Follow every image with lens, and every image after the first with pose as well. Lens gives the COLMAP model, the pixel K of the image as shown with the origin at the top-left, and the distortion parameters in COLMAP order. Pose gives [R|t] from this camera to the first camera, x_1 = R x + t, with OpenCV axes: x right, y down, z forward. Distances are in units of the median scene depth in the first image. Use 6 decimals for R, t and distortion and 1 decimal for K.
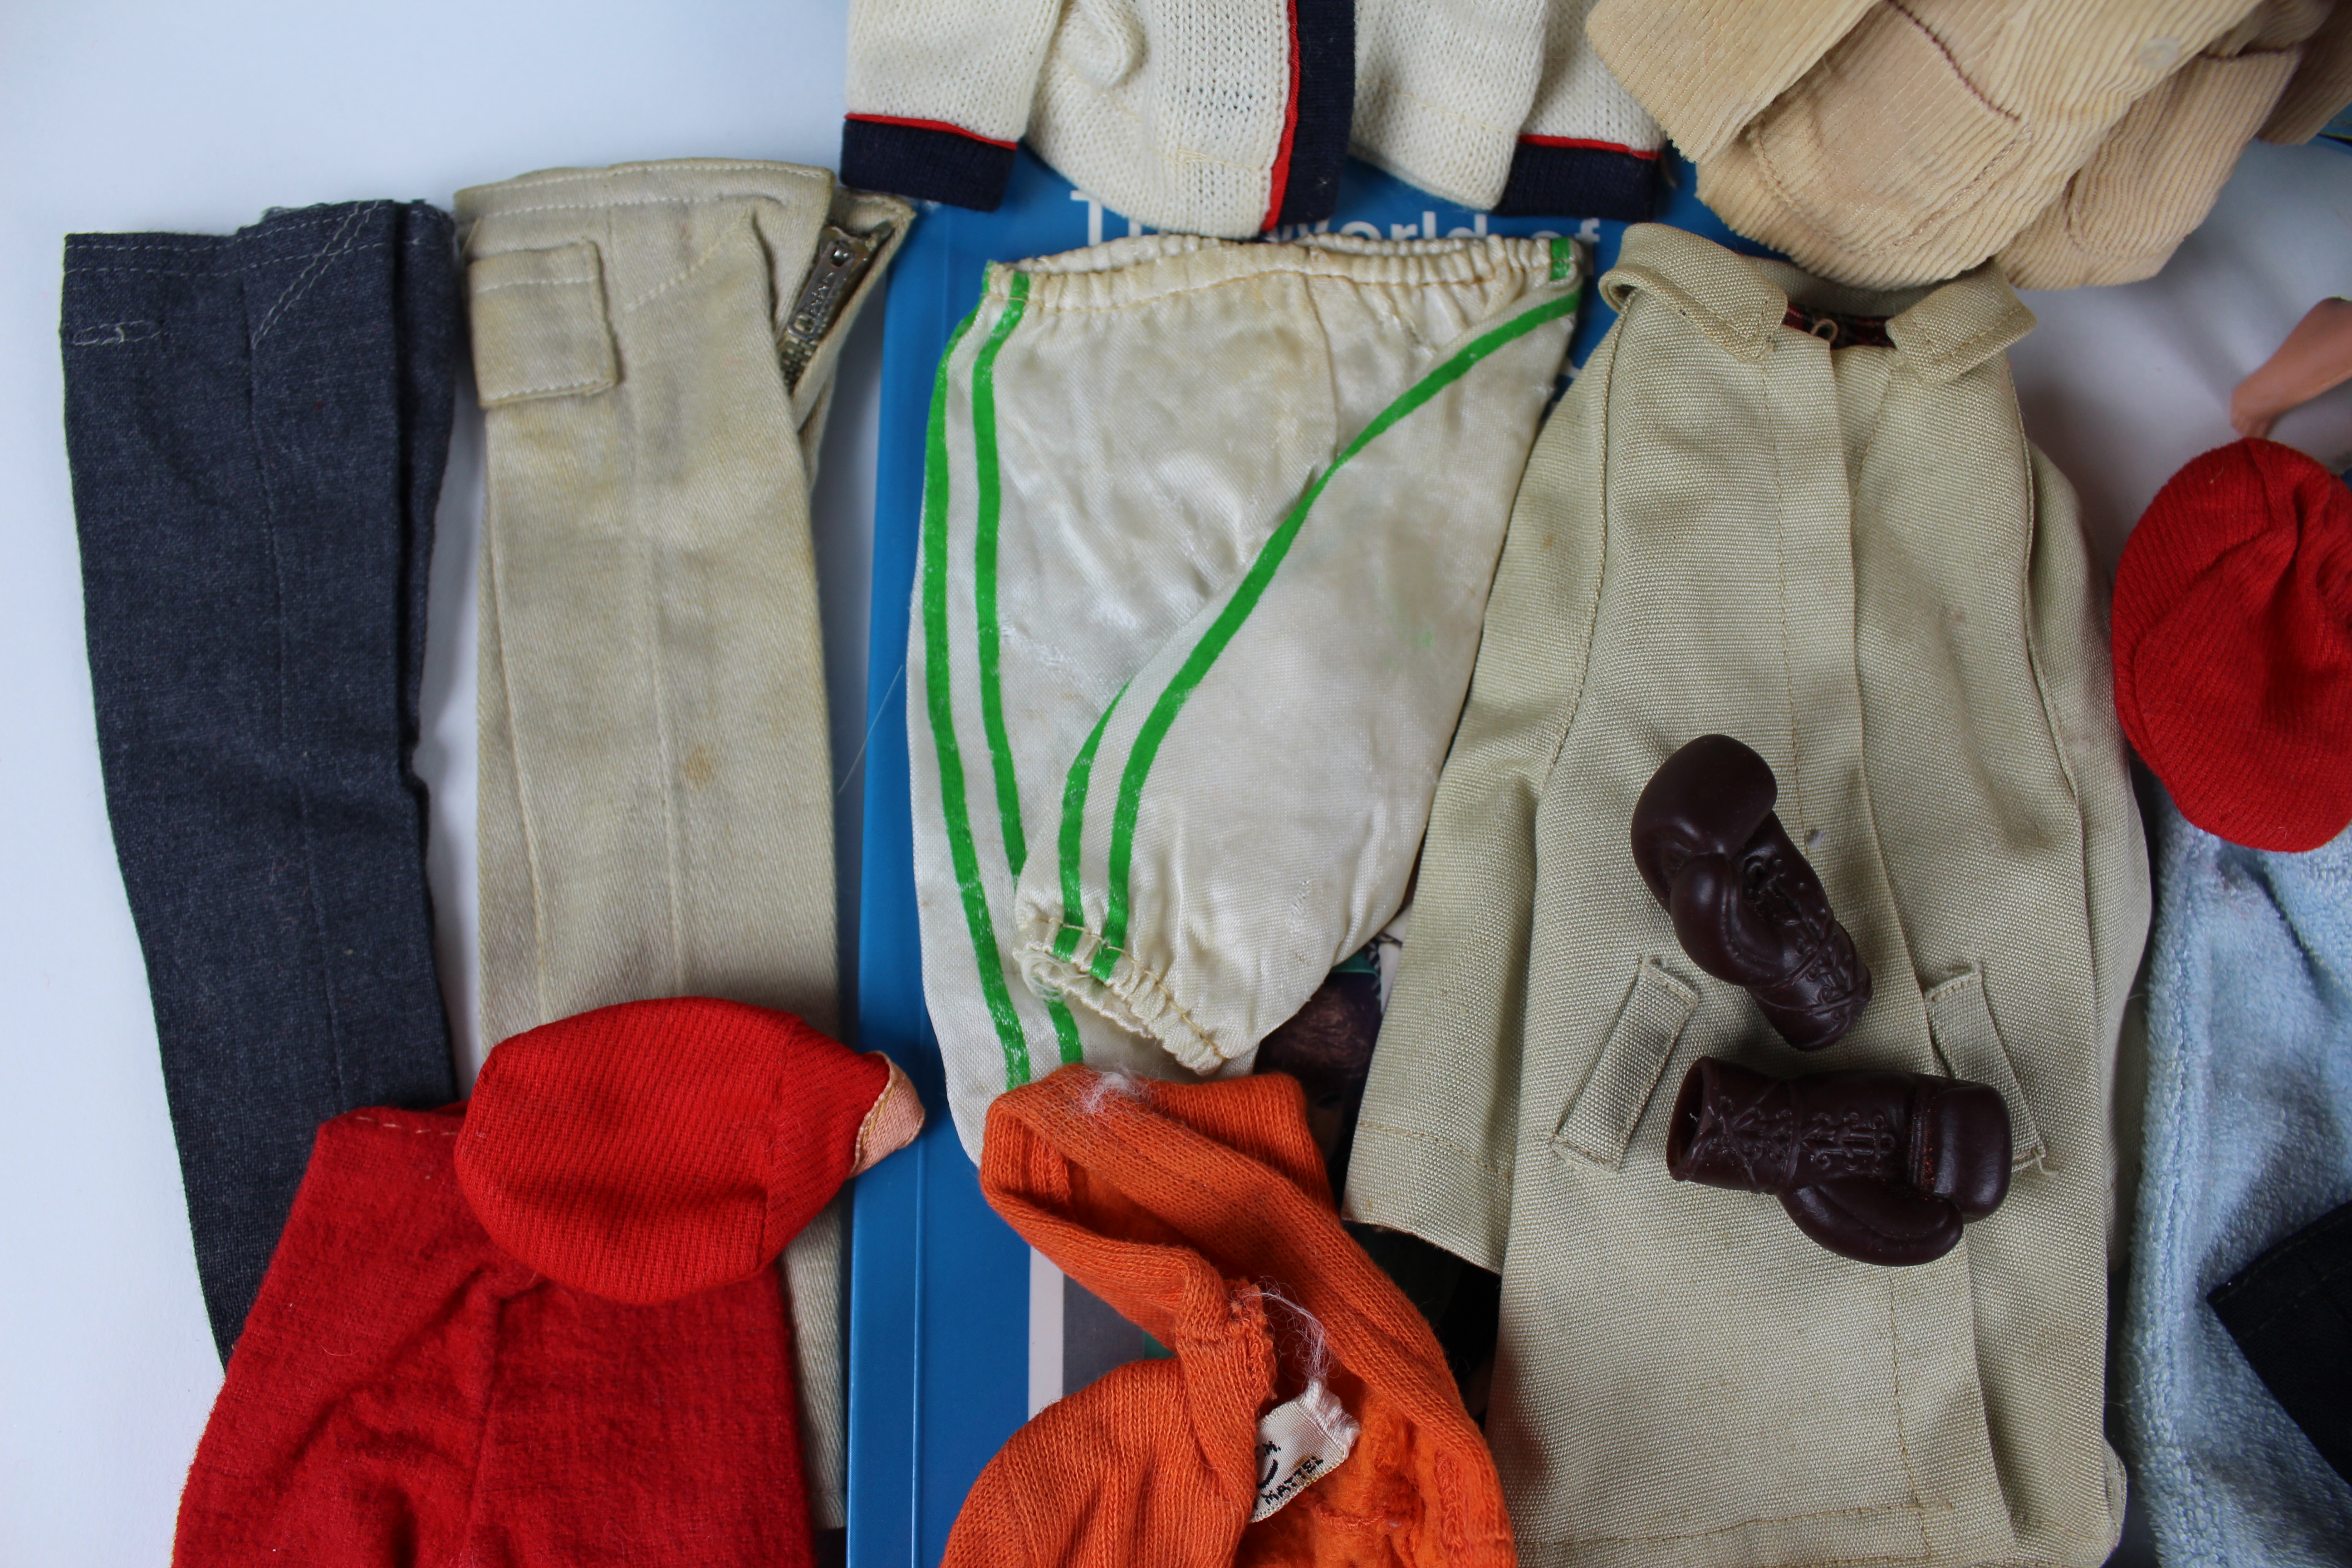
lens RADIAL K [[1907.2, 0, 1163.1], [0, 1907.2, 780.8], [0, 0, 1]] dist [-0.177820, 0.131320]
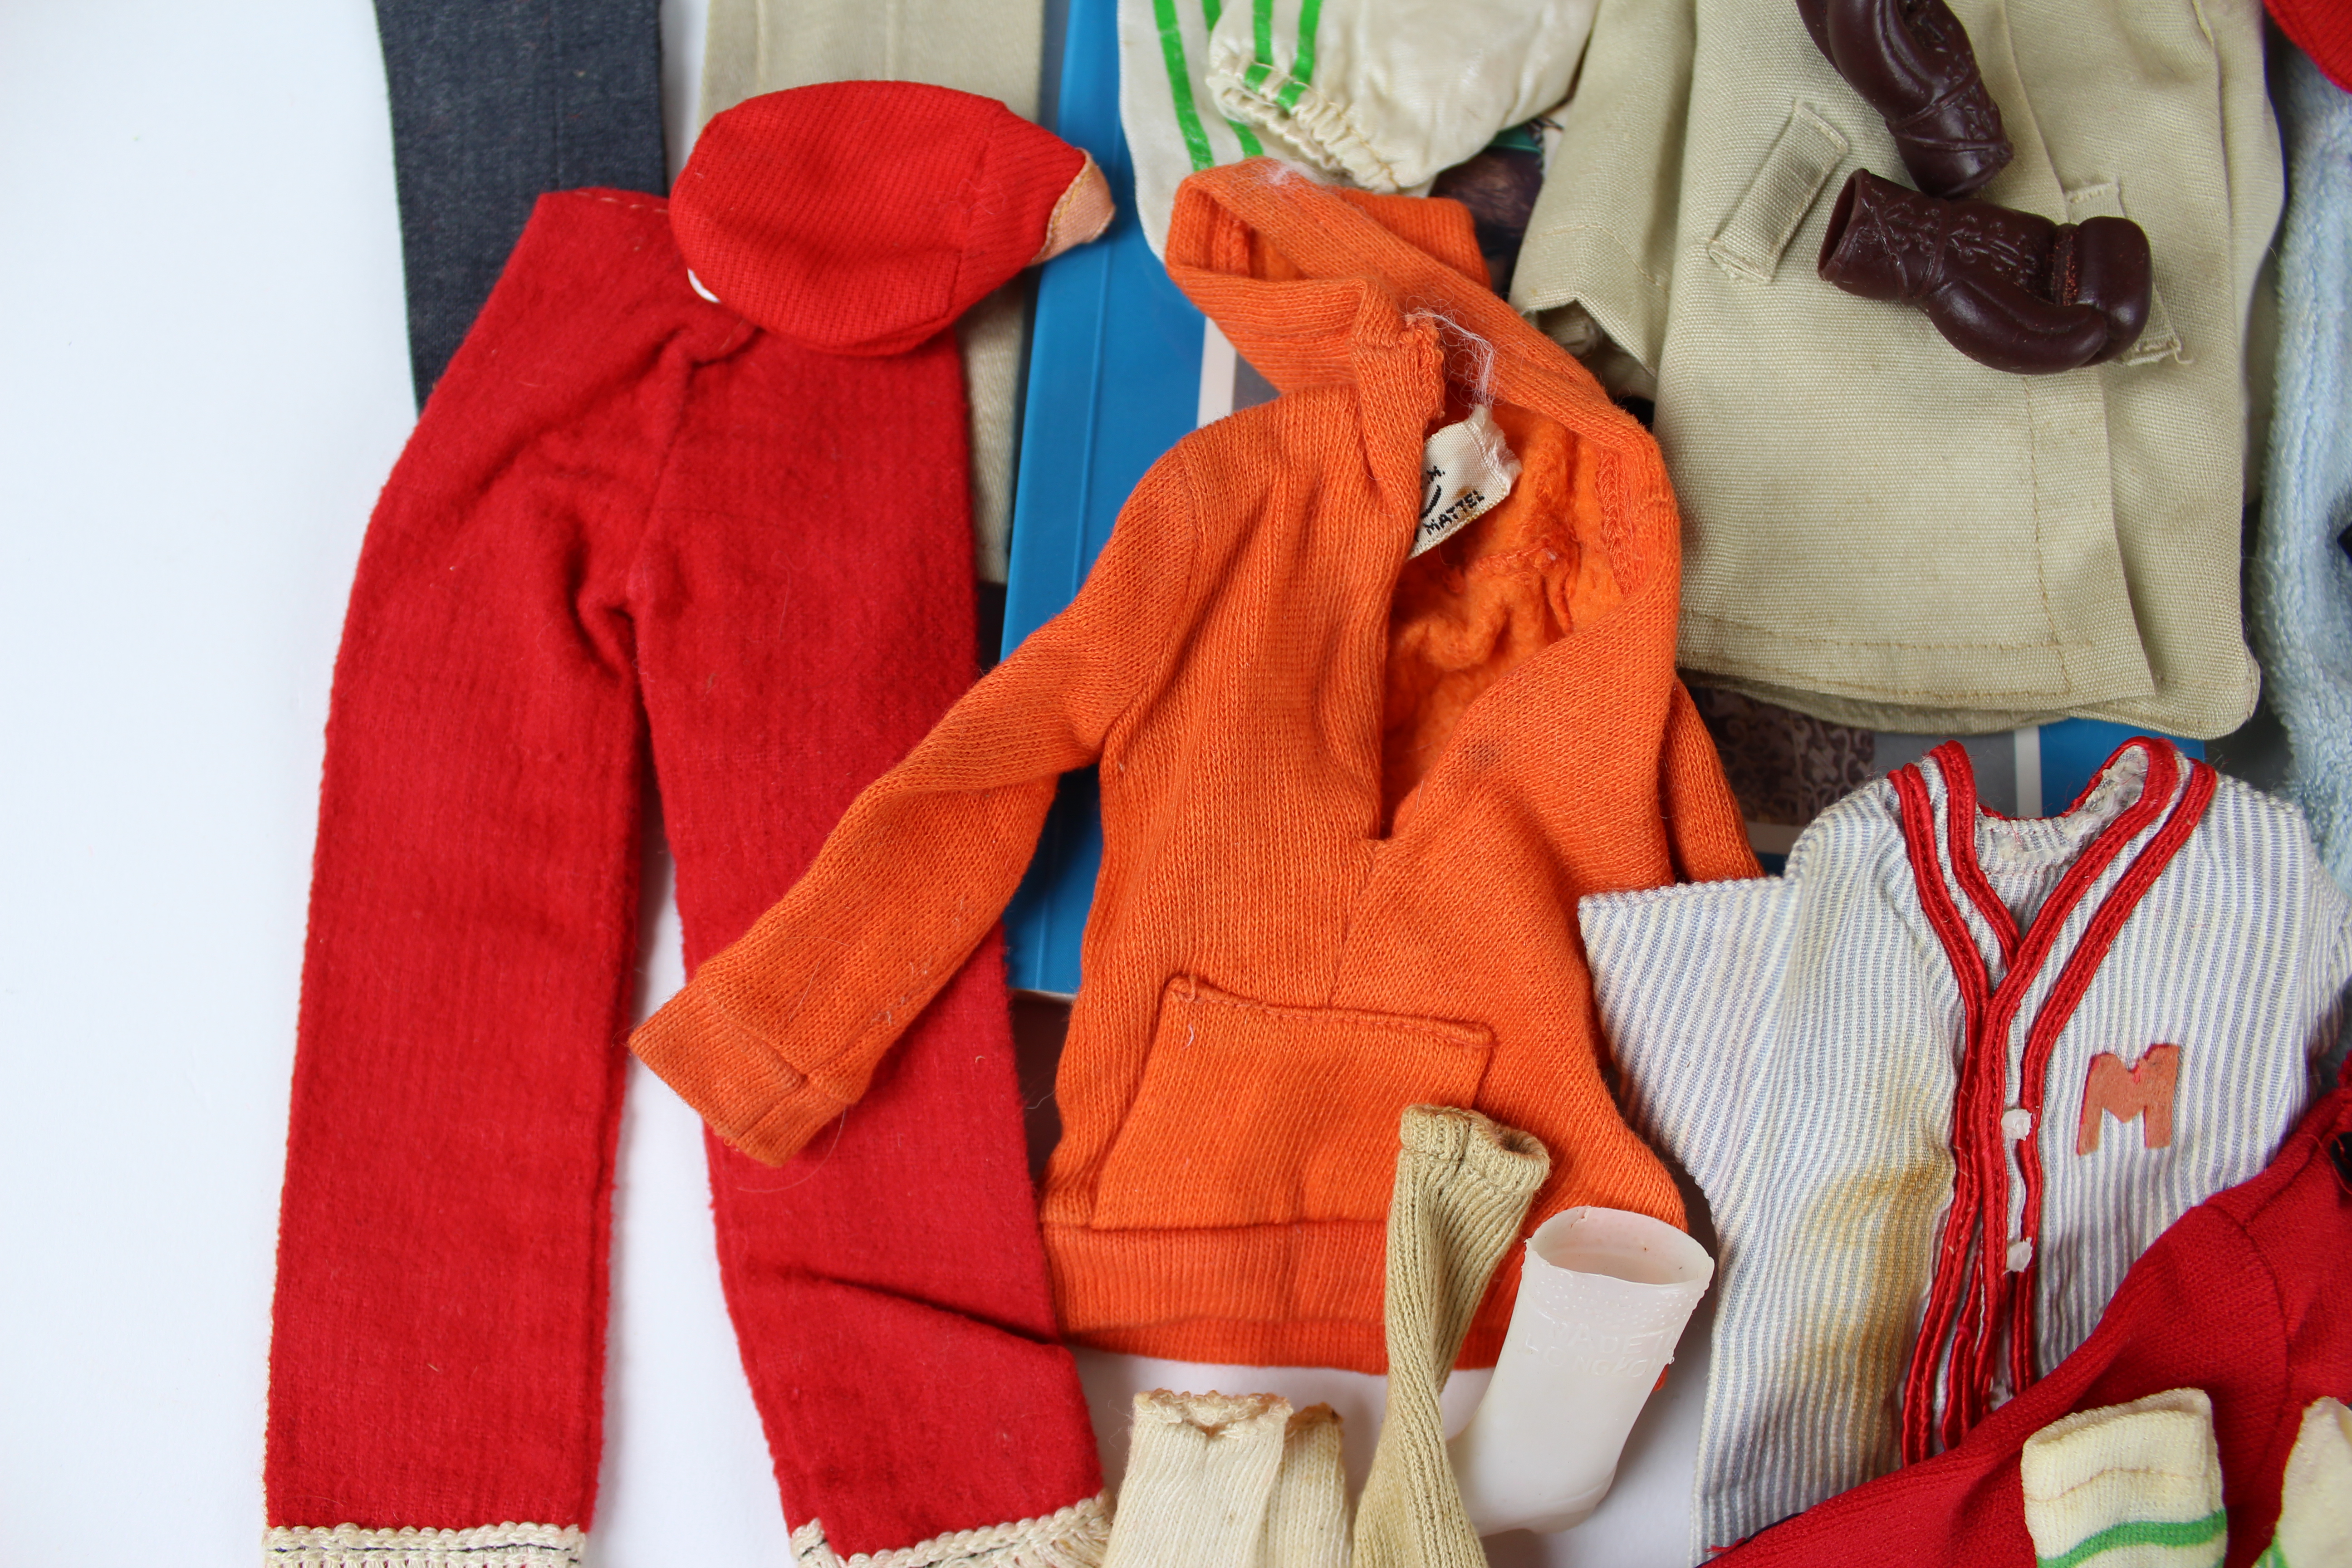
lens RADIAL K [[1872.7, 0, 1160.3], [0, 1872.7, 782.5], [0, 0, 1]] dist [-0.172649, 0.130715]
pose [[0.997055, 0.067064, -0.037198, -0.038492], [-0.068316, 0.997101, -0.033494, 0.503367], [0.034844, 0.035936, 0.998746, -0.017888]]
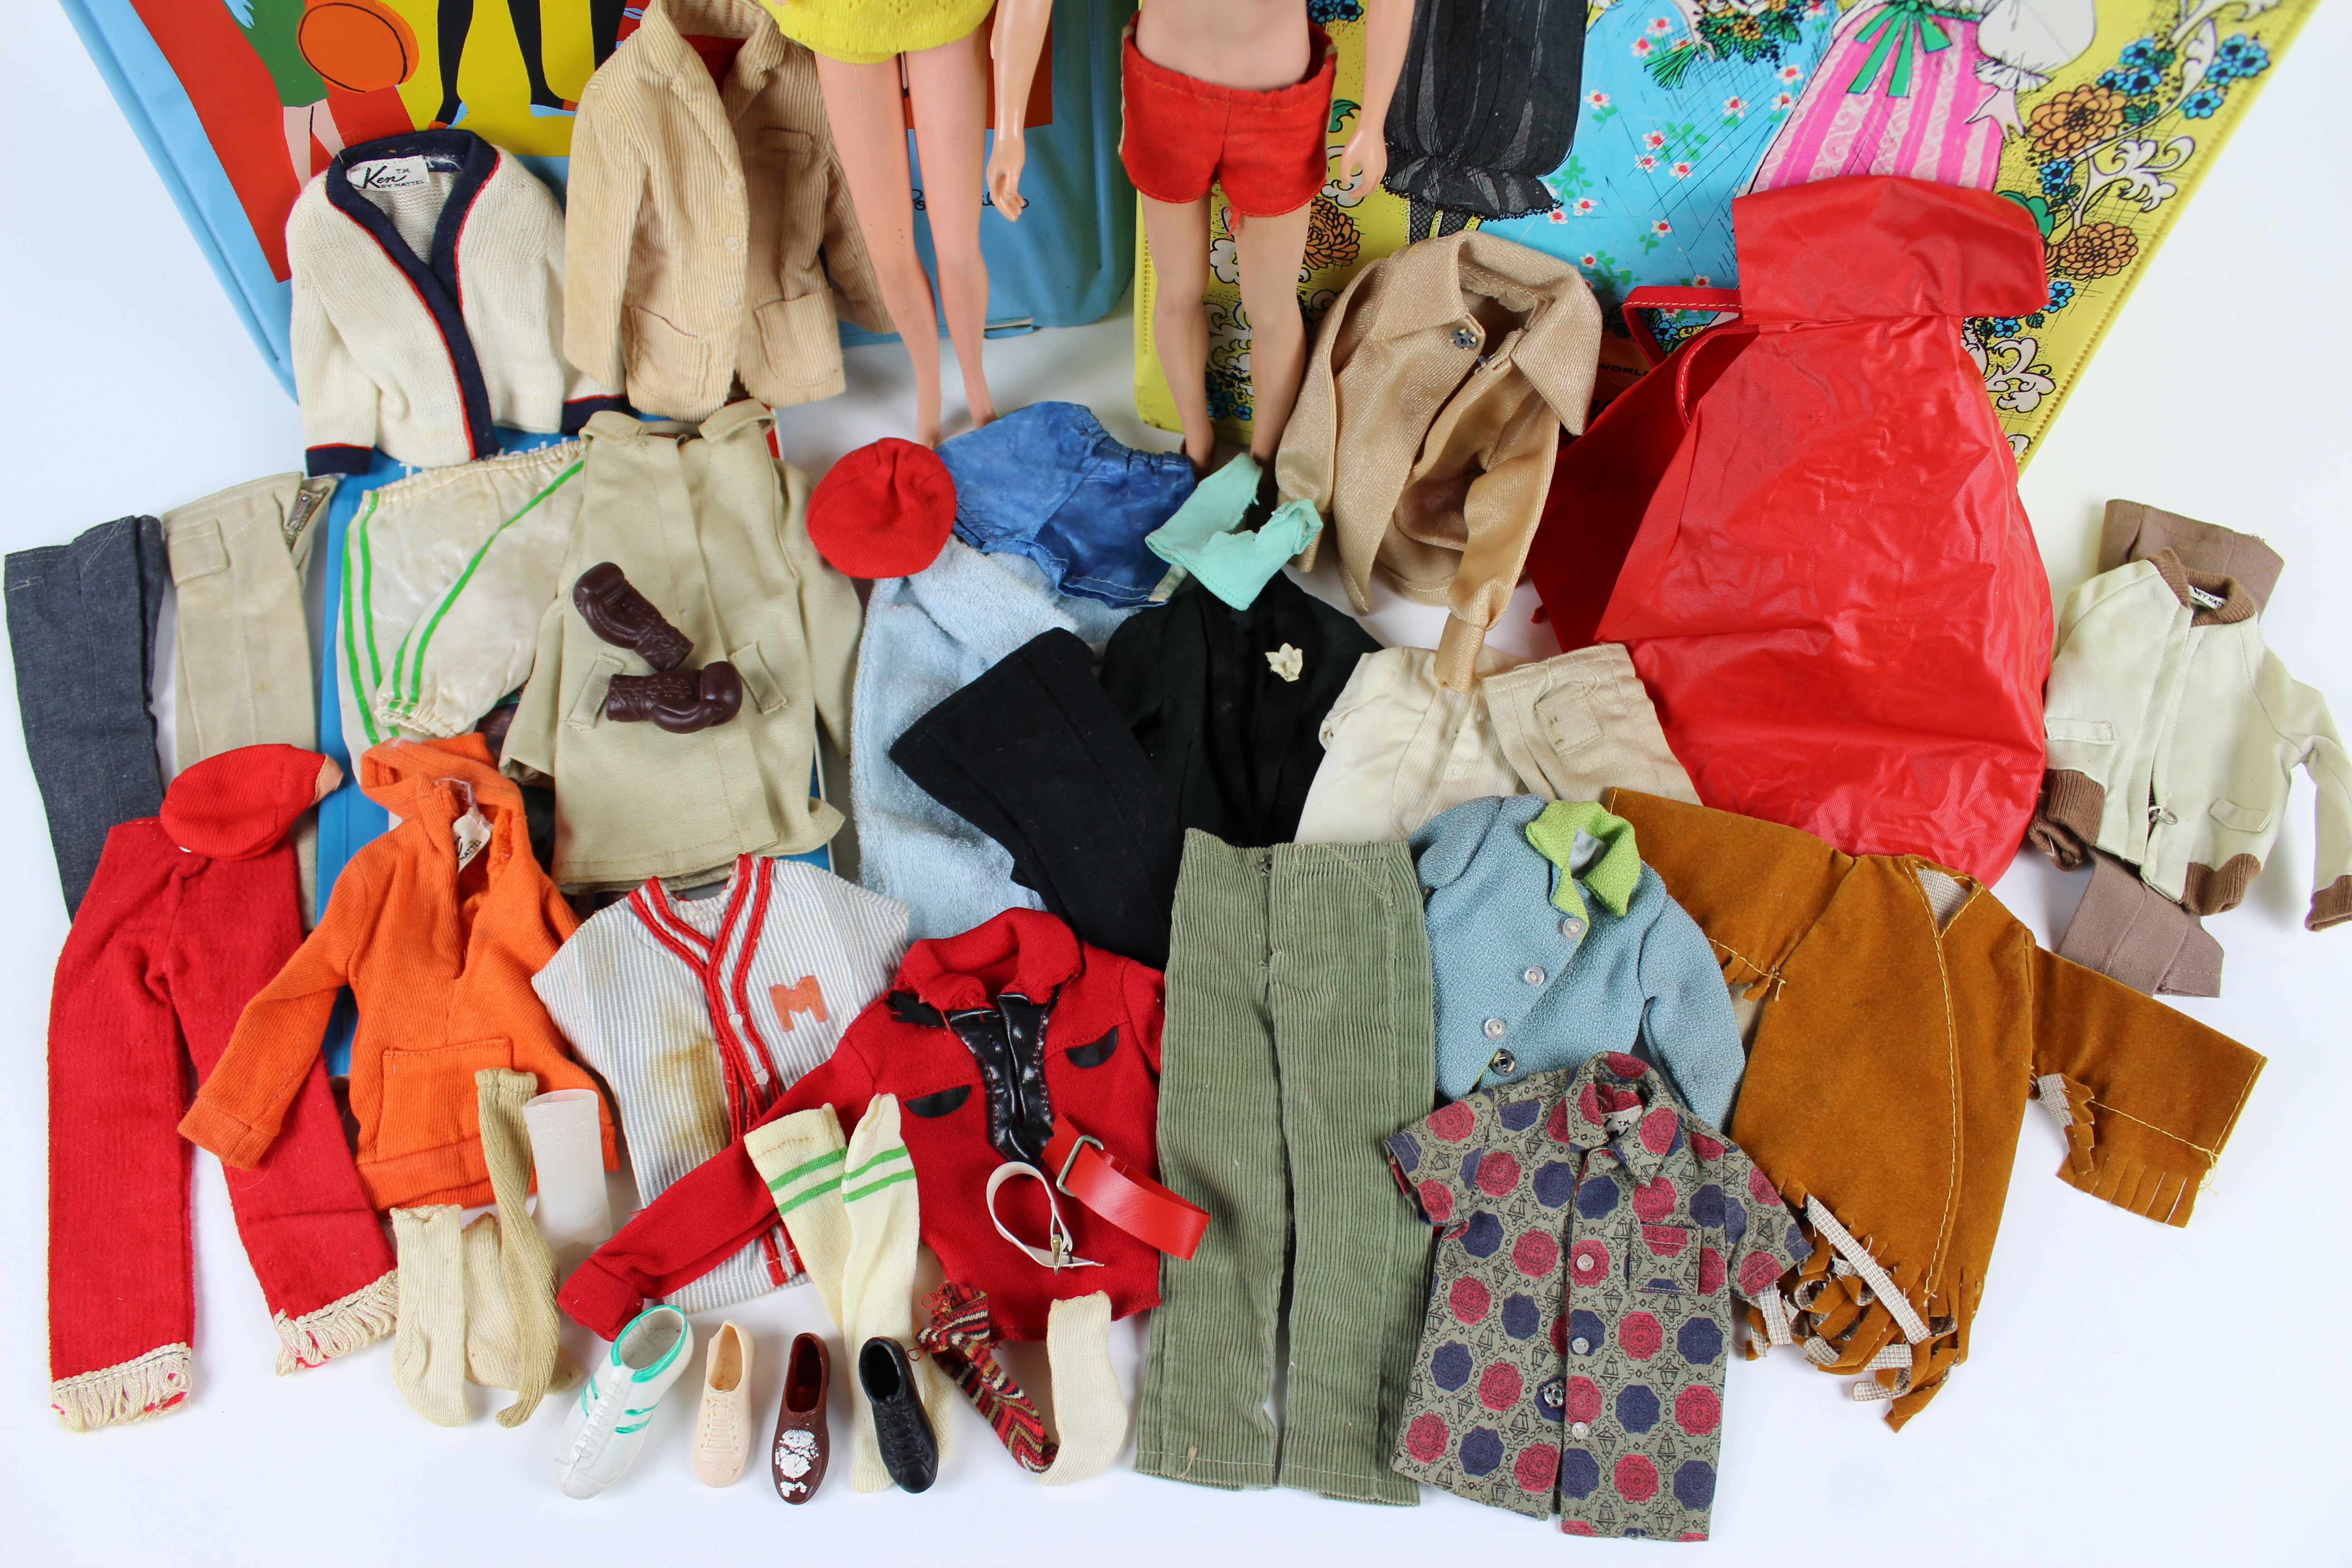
lens RADIAL K [[1930.4, 0, 1176.0], [0, 1930.4, 784.0], [0, 0, 1]] dist [-0.172790, 0.147380]
pose [[0.976659, -0.211271, 0.038738, 0.832473], [0.212837, 0.927606, -0.306999, 1.150742], [0.028926, 0.308078, 0.950921, -1.312931]]
